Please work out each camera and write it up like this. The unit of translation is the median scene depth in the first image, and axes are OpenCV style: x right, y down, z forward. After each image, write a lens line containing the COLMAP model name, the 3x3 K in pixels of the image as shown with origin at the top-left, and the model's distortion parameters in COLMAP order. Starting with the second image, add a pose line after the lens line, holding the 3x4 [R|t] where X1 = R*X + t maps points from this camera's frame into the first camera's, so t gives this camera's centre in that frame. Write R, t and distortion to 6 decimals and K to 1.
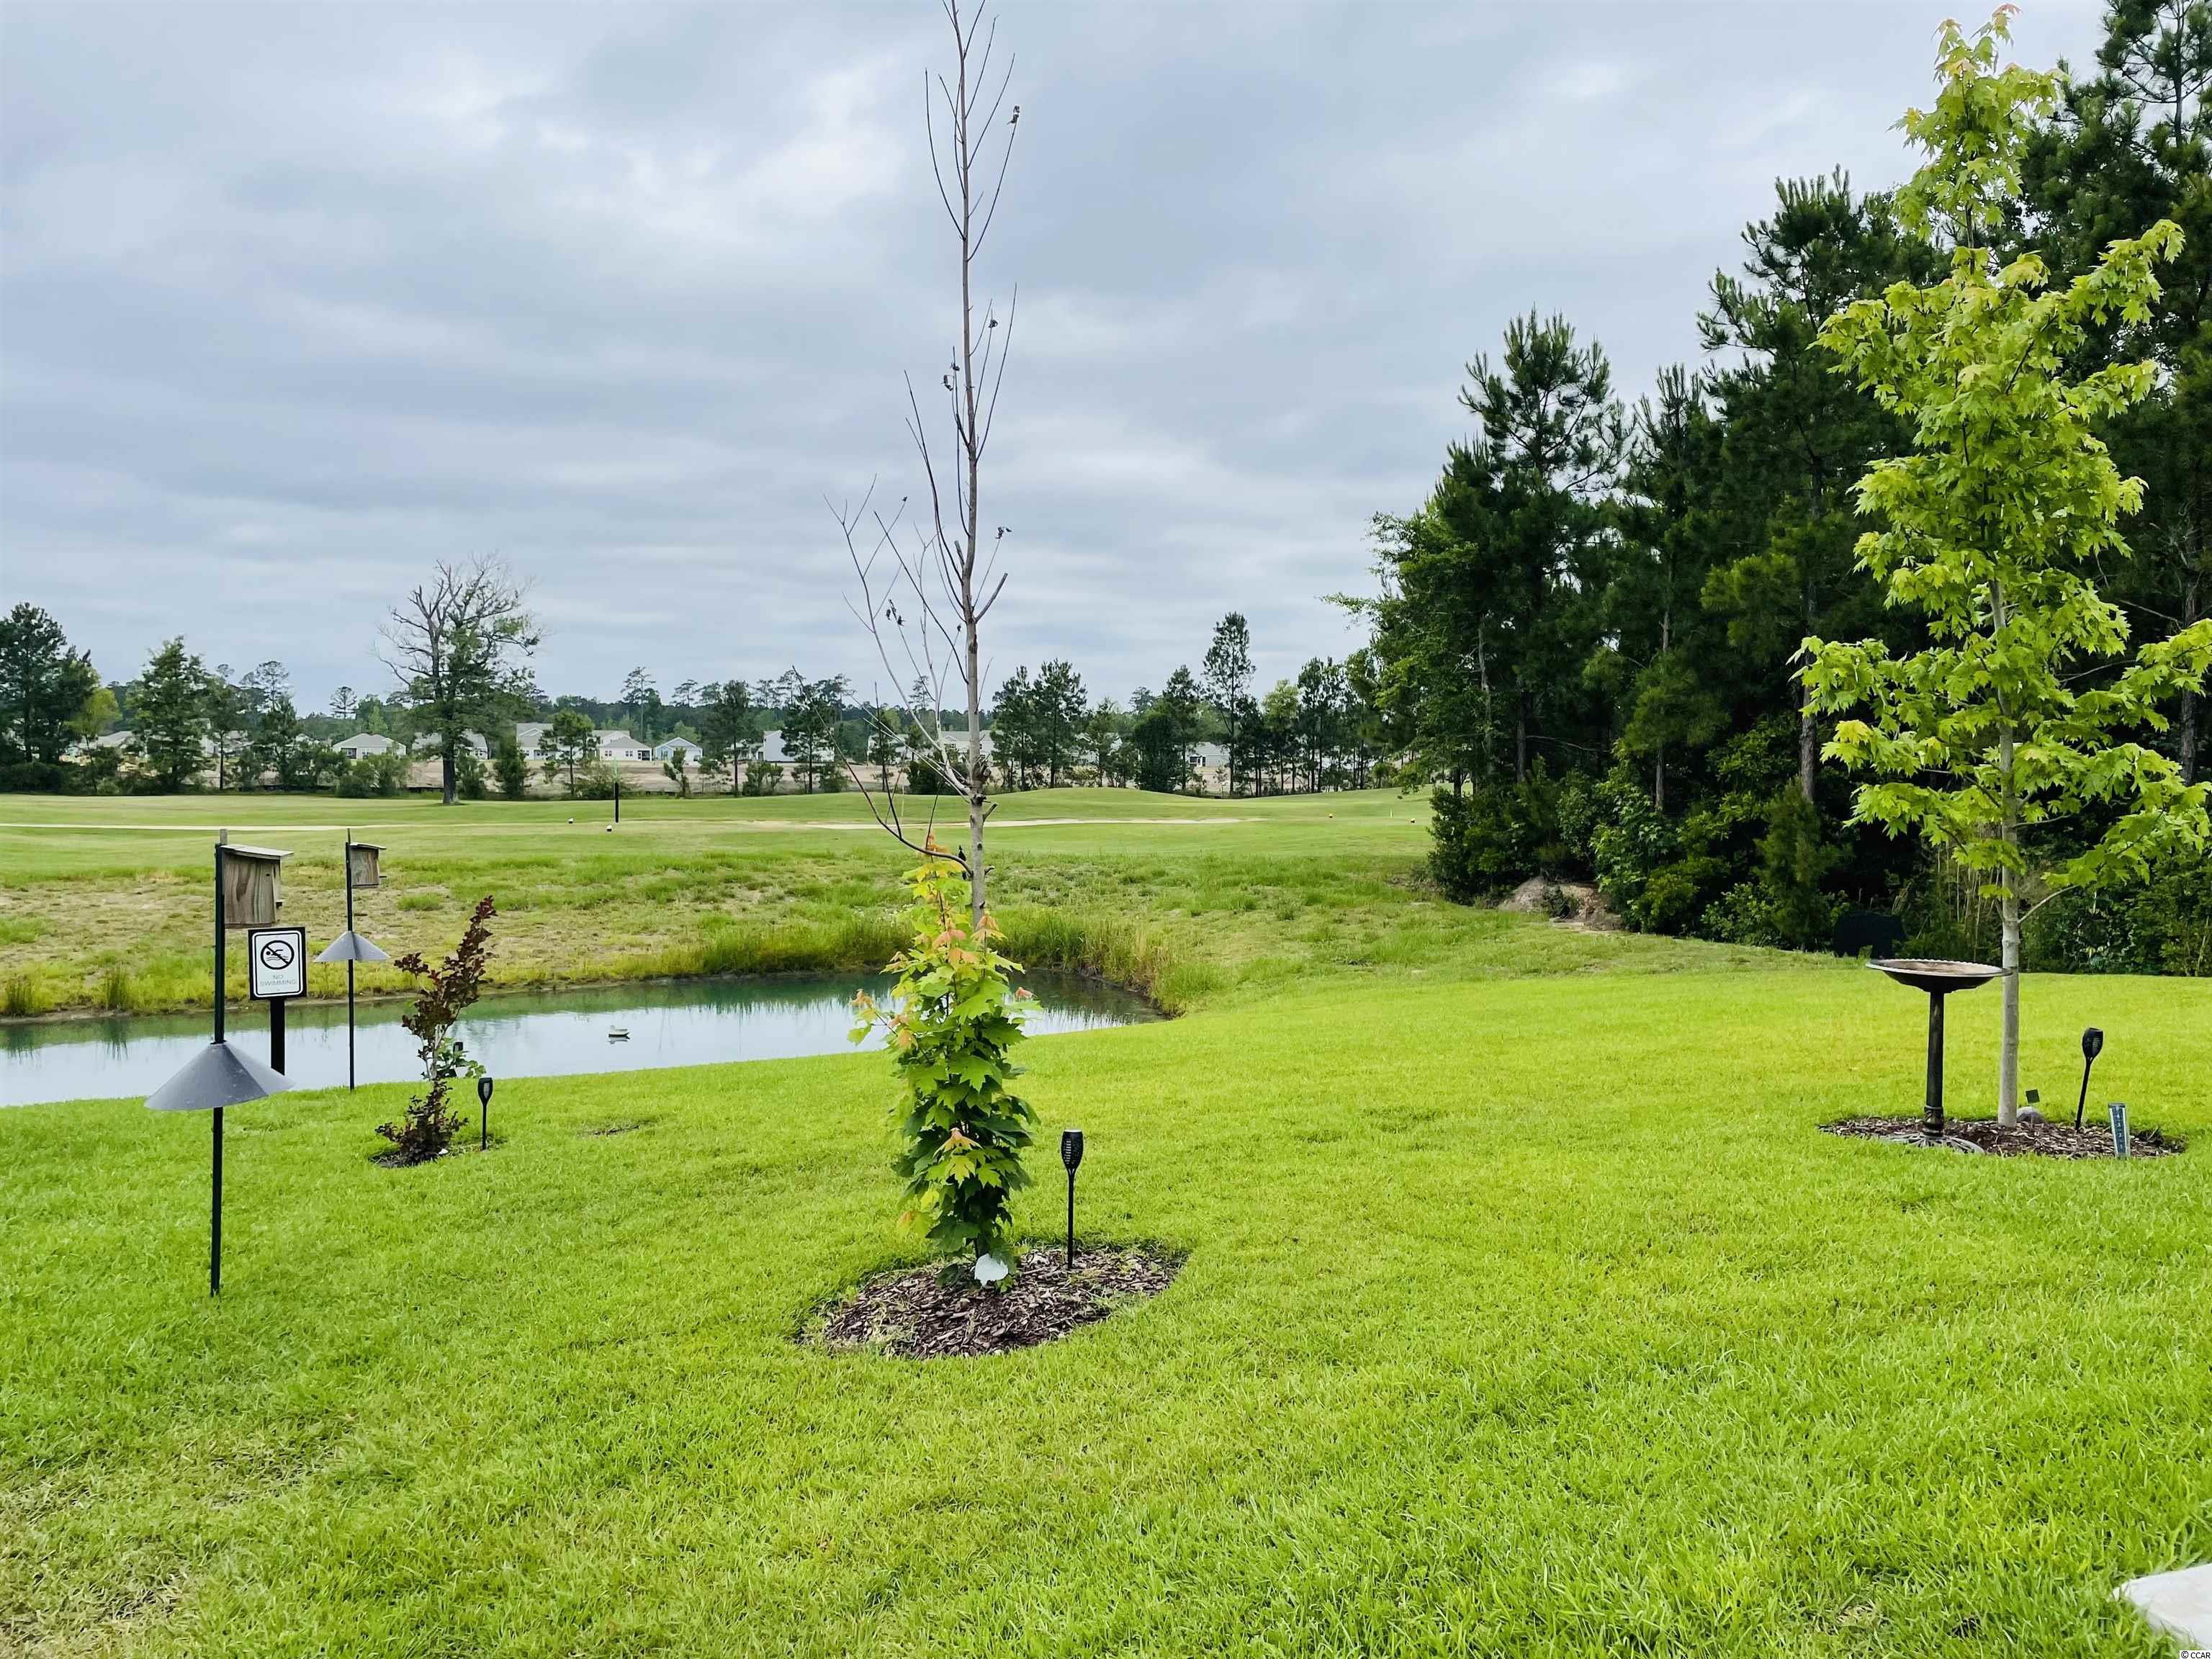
lens RADIAL K [[1661.8, 0, 1101.8], [0, 1661.8, 809.4], [0, 0, 1]] dist [0.082563, -0.097239]
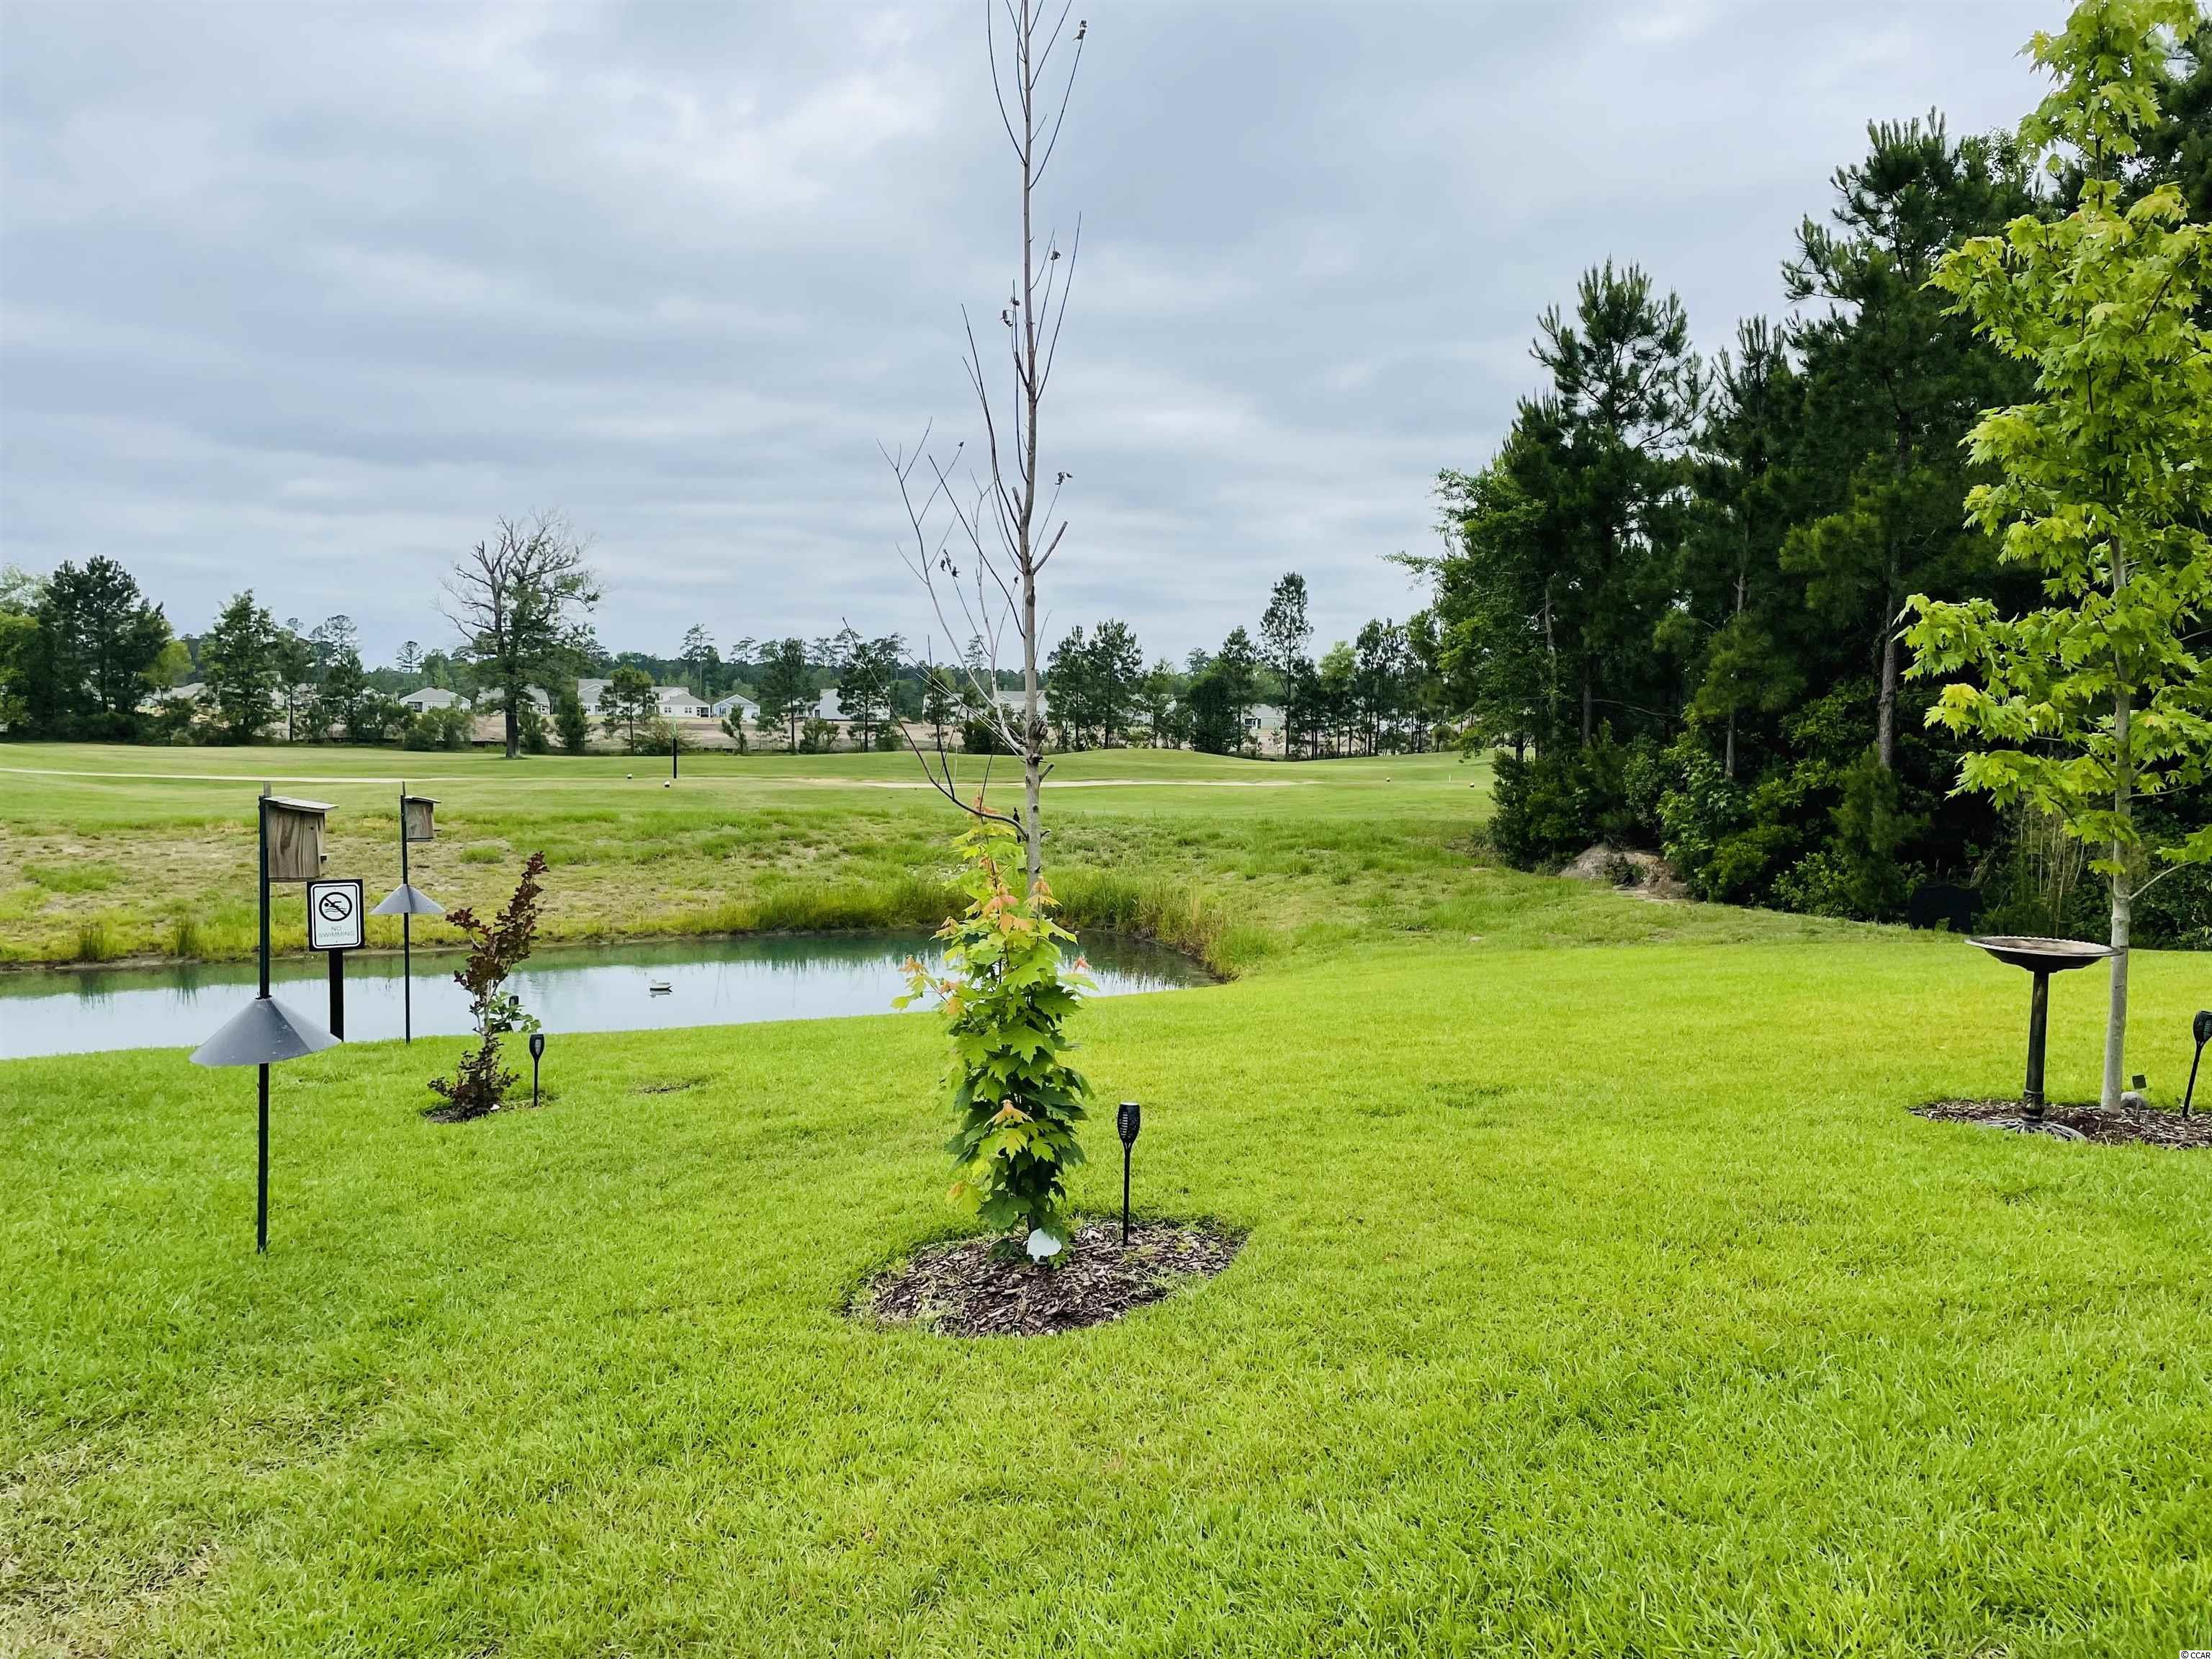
lens RADIAL K [[1661.8, 0, 1094.0], [0, 1661.8, 823.8], [0, 0, 1]] dist [0.082563, -0.097239]
pose [[0.999254, 0.011548, -0.036842, -0.000245], [-0.010359, 0.999424, 0.032322, -0.000003], [0.037194, -0.031916, 0.998798, 0.002325]]
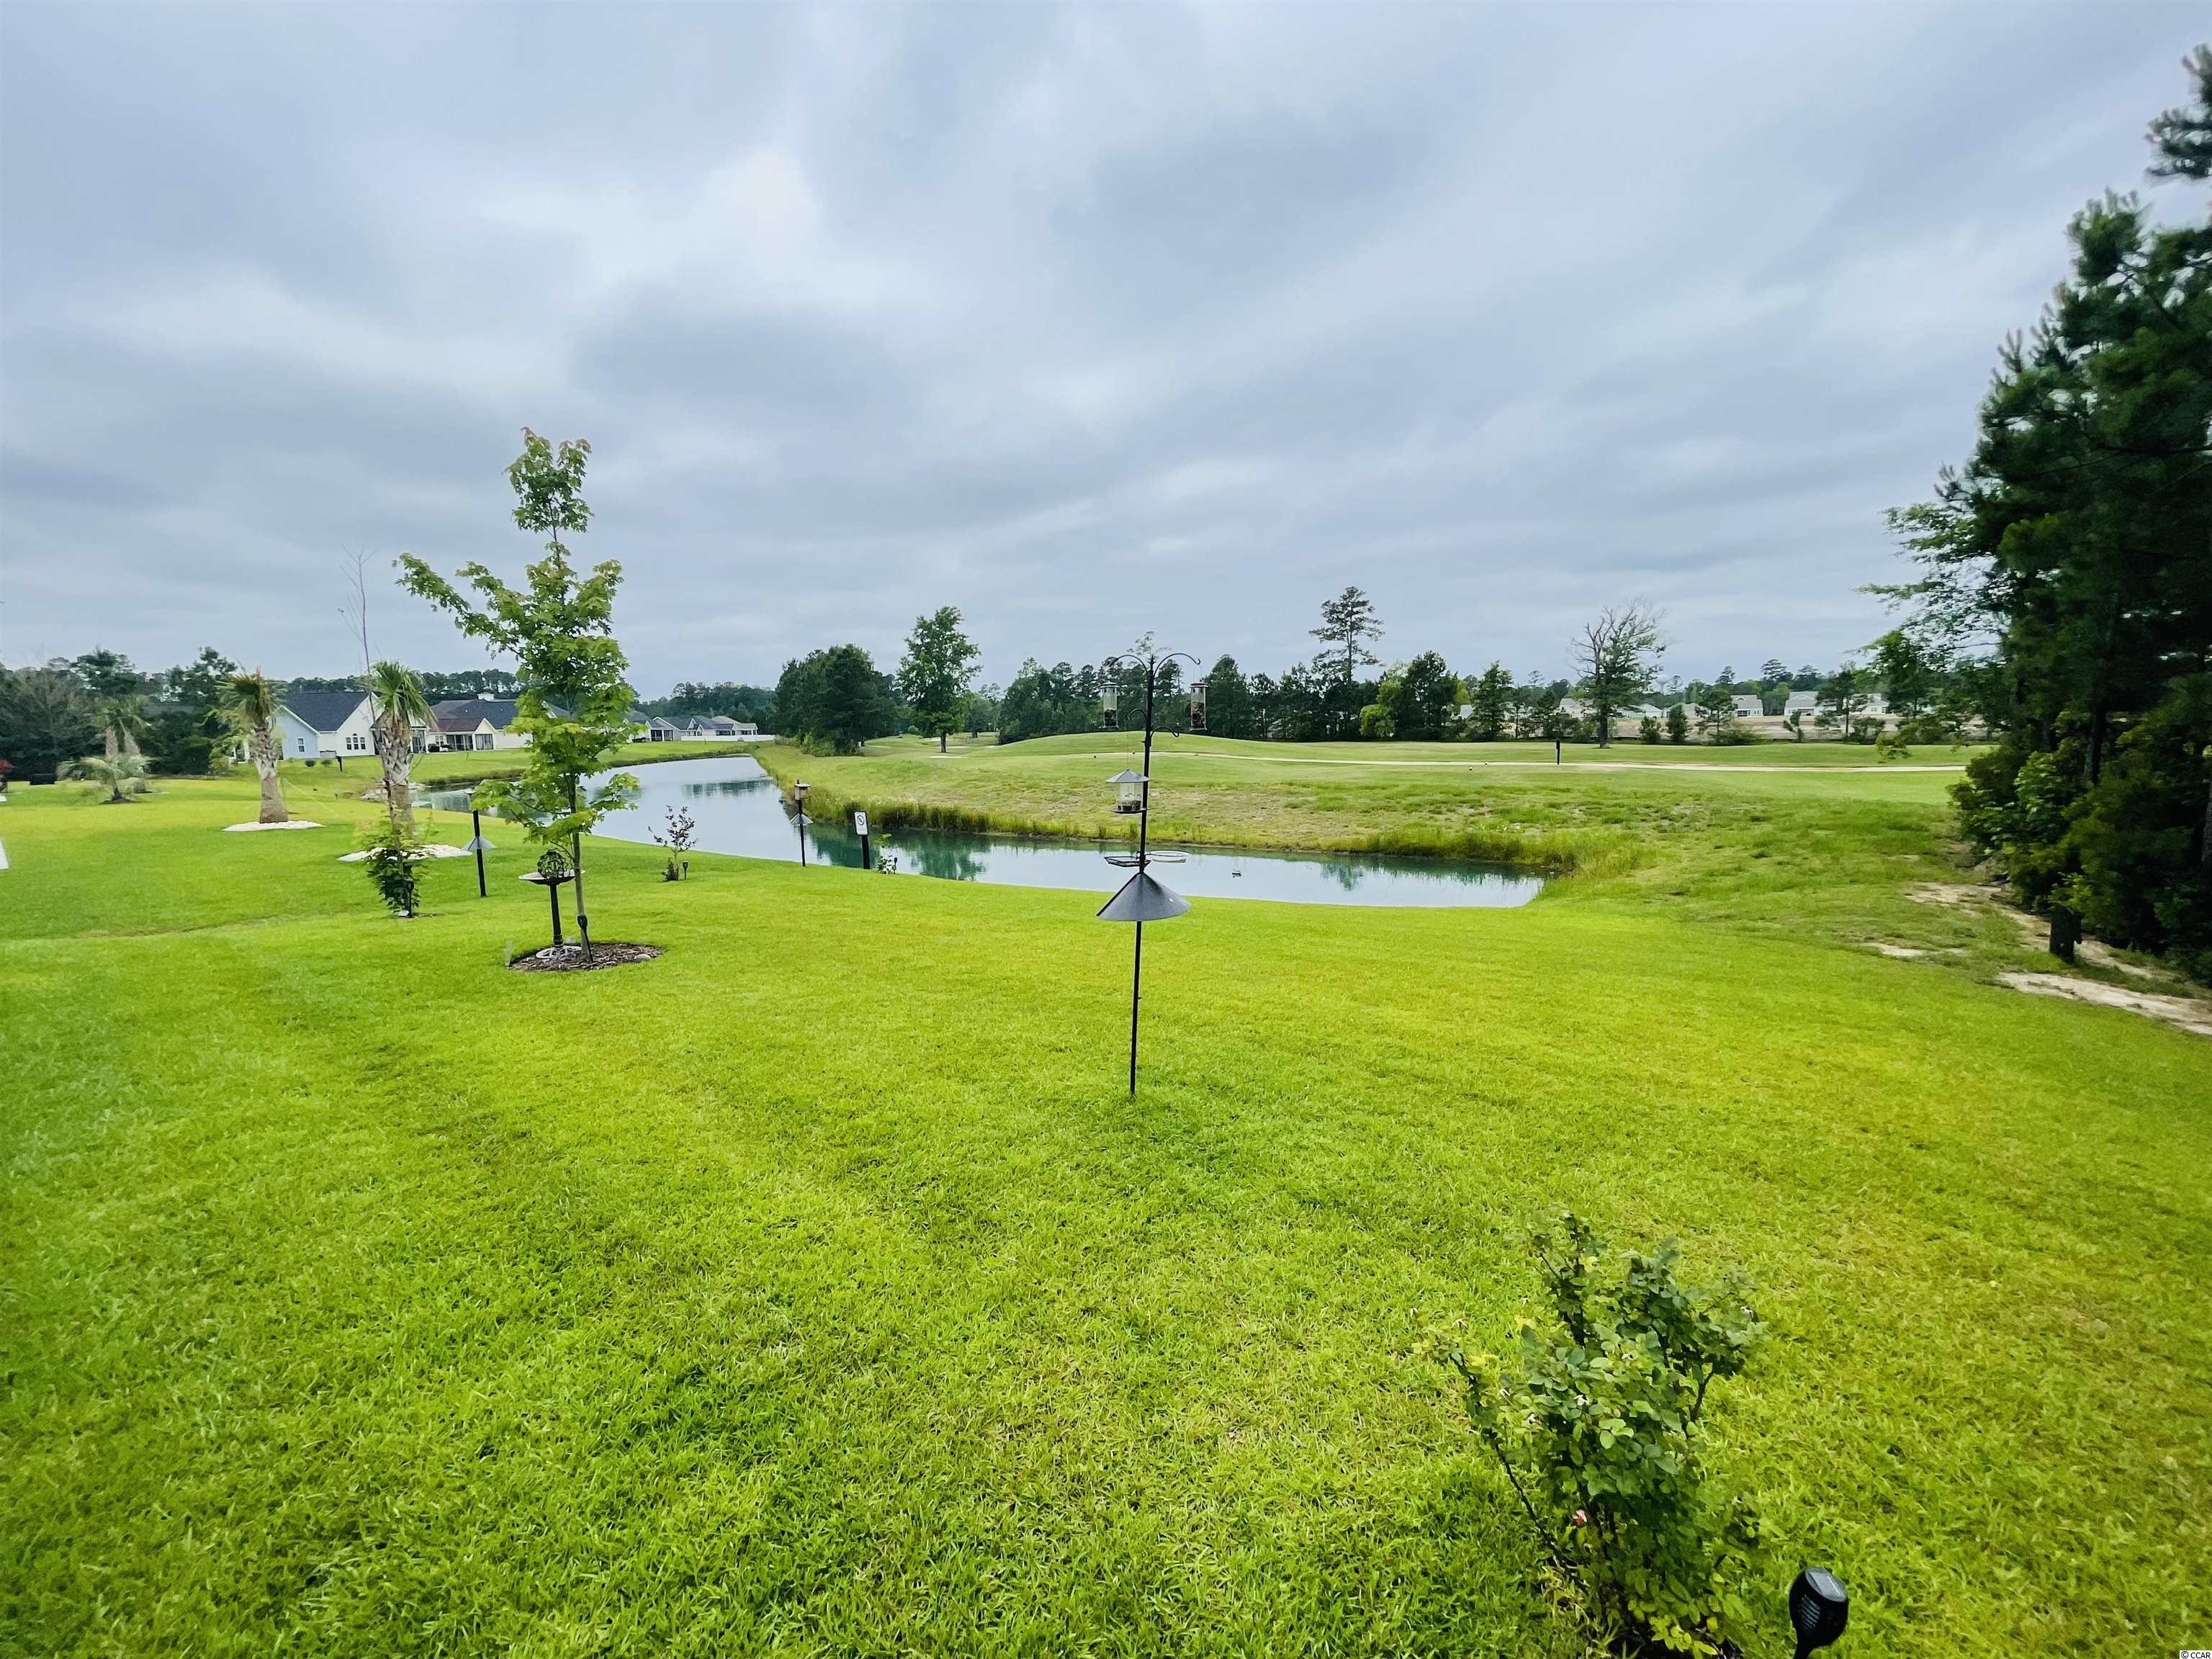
lens RADIAL K [[897.9, 0, 1092.9], [0, 897.9, 824.3], [0, 0, 1]] dist [-0.002164, 0.000194]
pose [[0.522810, 0.076347, -0.849023, 0.128928], [-0.002246, 0.996101, 0.088190, -0.005395], [0.852446, -0.044200, 0.520943, 0.067382]]
